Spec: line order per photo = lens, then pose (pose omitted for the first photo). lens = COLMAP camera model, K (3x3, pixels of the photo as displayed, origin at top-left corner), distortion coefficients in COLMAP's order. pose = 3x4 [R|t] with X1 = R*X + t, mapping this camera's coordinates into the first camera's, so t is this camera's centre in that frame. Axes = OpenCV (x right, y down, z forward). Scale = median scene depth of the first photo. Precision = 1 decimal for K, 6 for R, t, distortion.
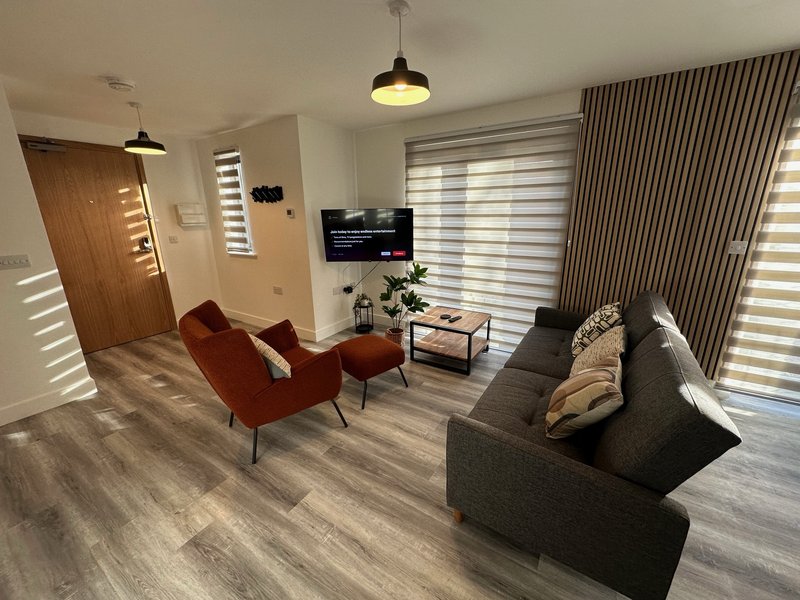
lens RADIAL K [[318.7, 0, 400.0], [0, 318.7, 300.0], [0, 0, 1]] dist [-0.000087, 0.000201]
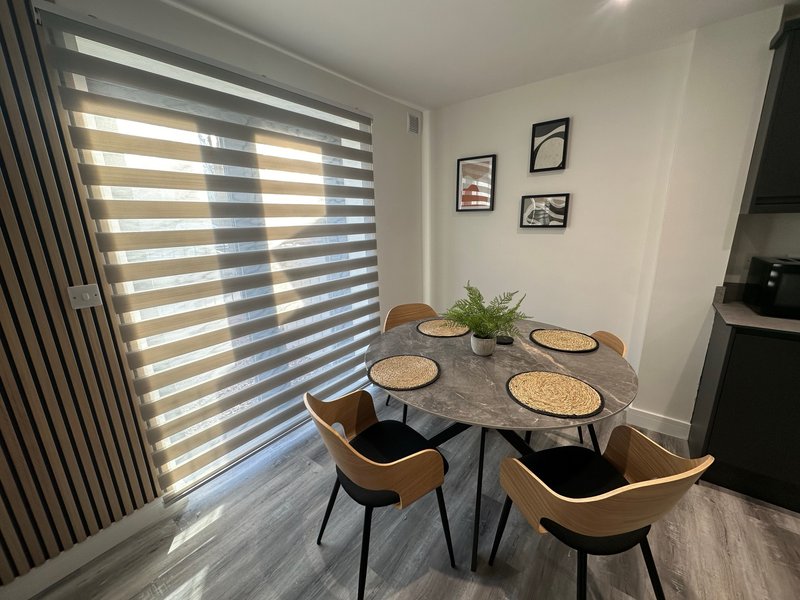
lens RADIAL K [[318.7, 0, 400.0], [0, 318.7, 300.0], [0, 0, 1]] dist [-0.000087, 0.000201]
pose [[0.093052, -0.235264, 0.967467, 0.389628], [0.288905, 0.936258, 0.199888, -0.076485], [-0.952825, 0.260906, 0.155089, 0.266227]]
